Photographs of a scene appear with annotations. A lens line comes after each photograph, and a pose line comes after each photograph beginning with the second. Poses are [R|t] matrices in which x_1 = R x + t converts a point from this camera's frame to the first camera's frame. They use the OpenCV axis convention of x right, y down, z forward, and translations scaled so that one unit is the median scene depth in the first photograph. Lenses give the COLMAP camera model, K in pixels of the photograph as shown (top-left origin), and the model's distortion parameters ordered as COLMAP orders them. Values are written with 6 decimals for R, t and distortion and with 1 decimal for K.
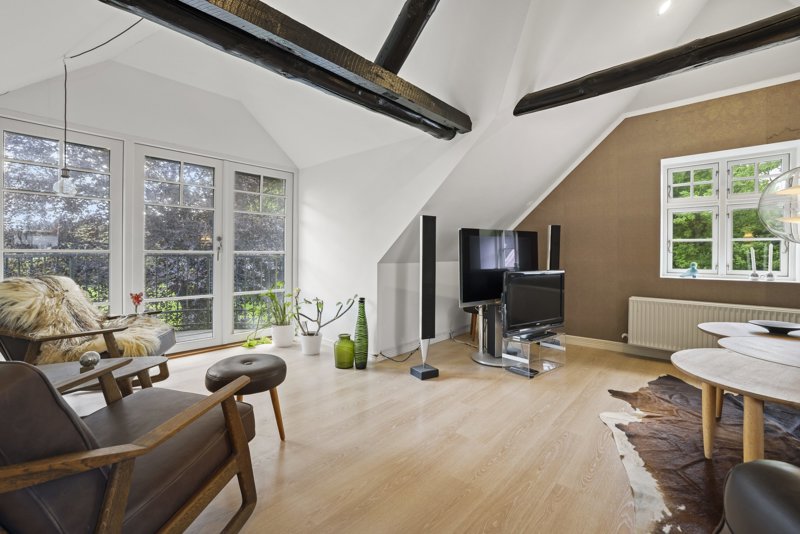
lens RADIAL K [[342.4, 0, 395.3], [0, 342.4, 264.2], [0, 0, 1]] dist [-0.039091, 0.000266]
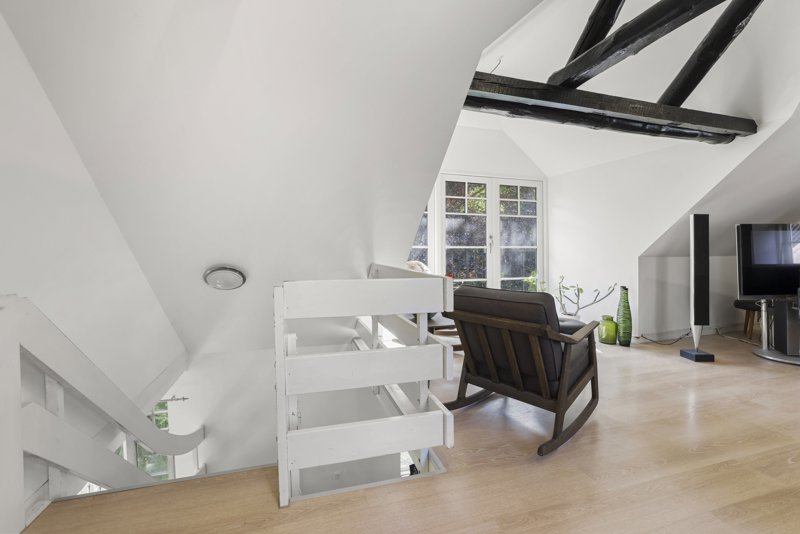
lens RADIAL K [[347.8, 0, 399.3], [0, 347.8, 249.5], [0, 0, 1]] dist [0.003031, 0.001013]
pose [[0.870647, 0.001189, -0.491907, -0.184902], [-0.013468, 0.999680, -0.021420, 0.009066], [0.491724, 0.025274, 0.870384, -0.433557]]
